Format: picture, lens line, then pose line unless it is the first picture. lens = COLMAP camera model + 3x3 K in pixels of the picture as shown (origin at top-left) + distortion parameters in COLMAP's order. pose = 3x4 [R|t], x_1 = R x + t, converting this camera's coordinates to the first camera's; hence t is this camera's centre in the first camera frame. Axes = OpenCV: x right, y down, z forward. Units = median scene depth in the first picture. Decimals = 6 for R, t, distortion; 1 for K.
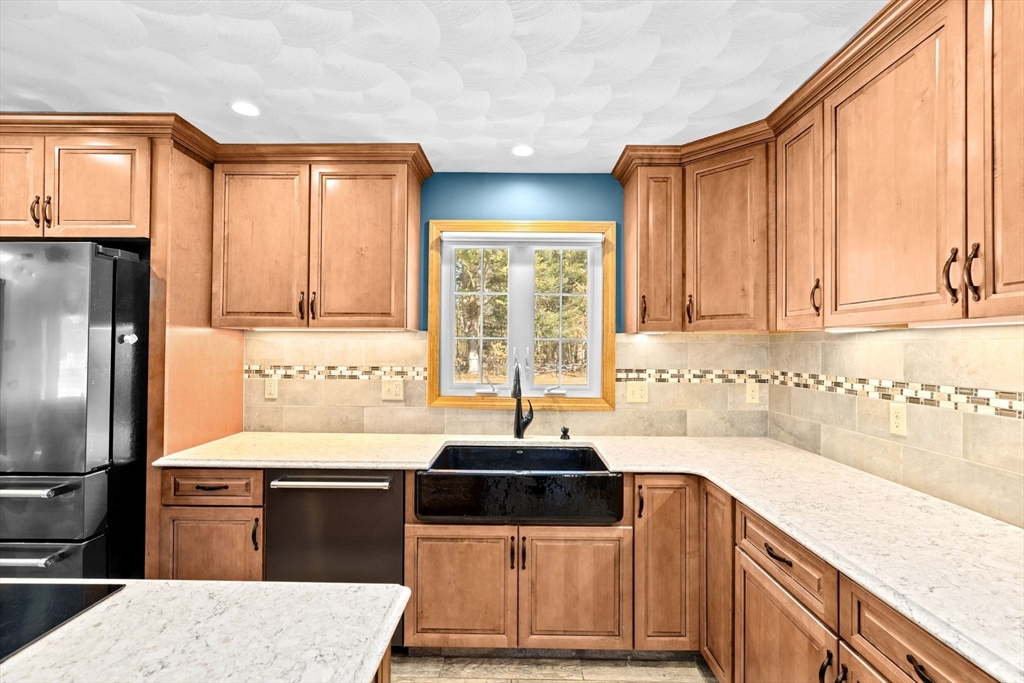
lens RADIAL K [[460.1, 0, 514.3], [0, 460.1, 341.9], [0, 0, 1]] dist [-0.011011, 0.006570]
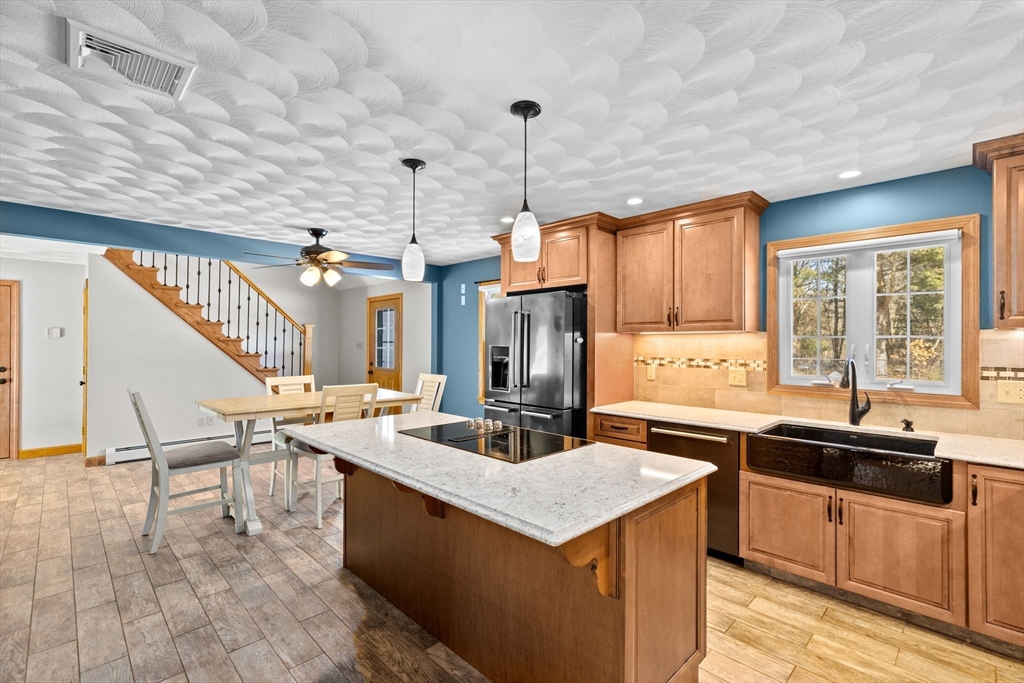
lens RADIAL K [[460.1, 0, 514.3], [0, 460.1, 341.4], [0, 0, 1]] dist [-0.011011, 0.006570]
pose [[0.714604, -0.007320, -0.699491, 0.220658], [0.009432, 0.999955, -0.000829, -0.002797], [0.699466, -0.006005, 0.714641, -0.420407]]
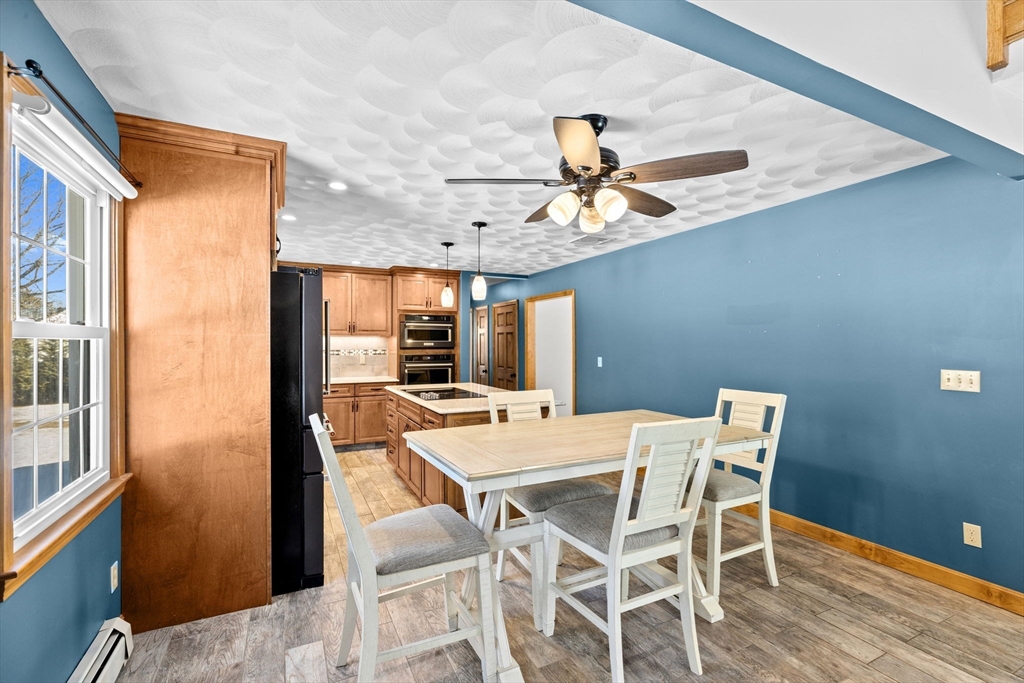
lens RADIAL K [[460.1, 0, 516.2], [0, 460.1, 341.7], [0, 0, 1]] dist [-0.011011, 0.006570]
pose [[-0.463412, -0.002987, 0.886138, -2.318219], [-0.013128, 0.999908, -0.003495, 0.008428], [-0.886046, -0.013252, -0.463408, 0.878475]]
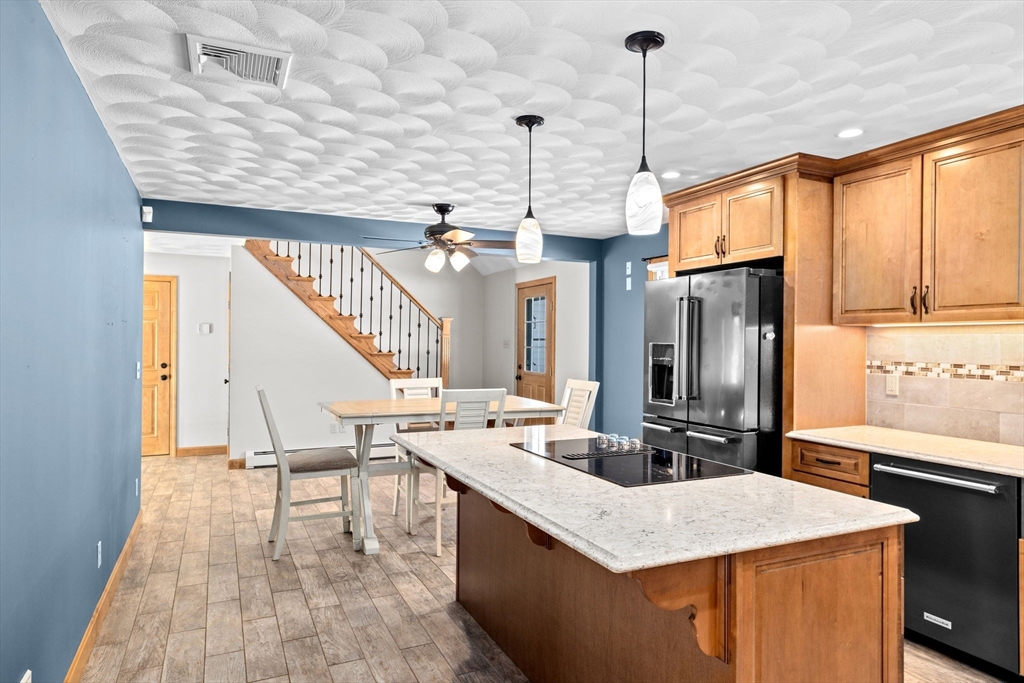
lens RADIAL K [[631.3, 0, 514.1], [0, 631.3, 341.5], [0, 0, 1]] dist [-0.000011, 0.013219]
pose [[0.435669, -0.003777, -0.900099, 0.390936], [0.006248, 0.999980, -0.001172, 0.005671], [0.900085, -0.005113, 0.435684, -0.372775]]
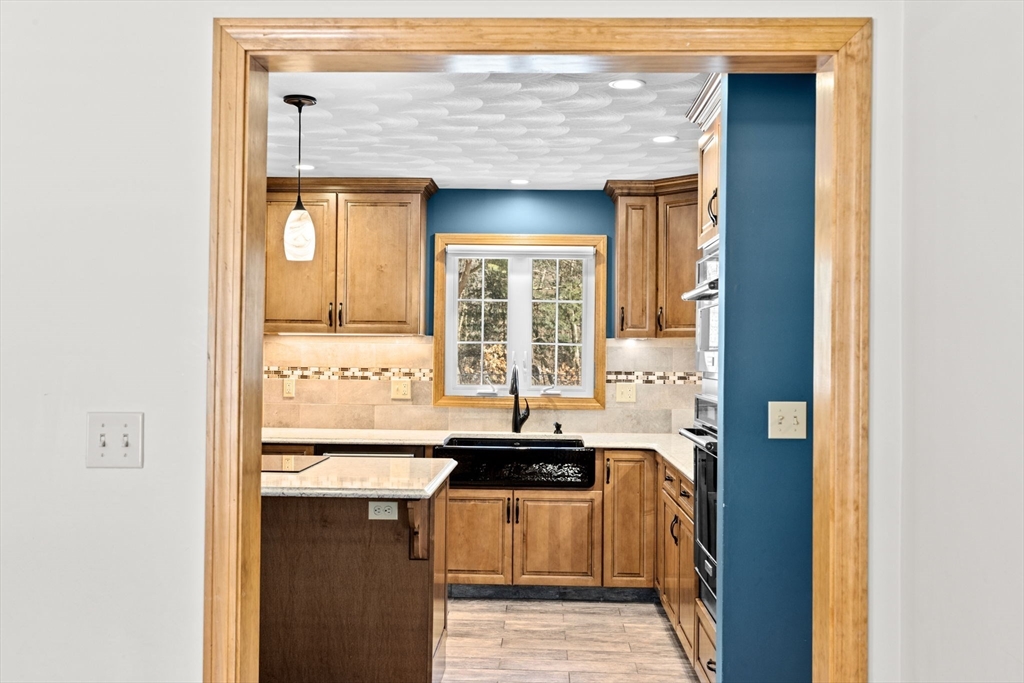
lens RADIAL K [[976.9, 0, 507.7], [0, 976.9, 341.8], [0, 0, 1]] dist [-0.003639, 0.000000]
pose [[0.999688, 0.003672, -0.024726, 0.051269], [-0.003672, 0.999993, 0.000051, -0.011258], [0.024726, 0.000040, 0.999694, -1.490092]]
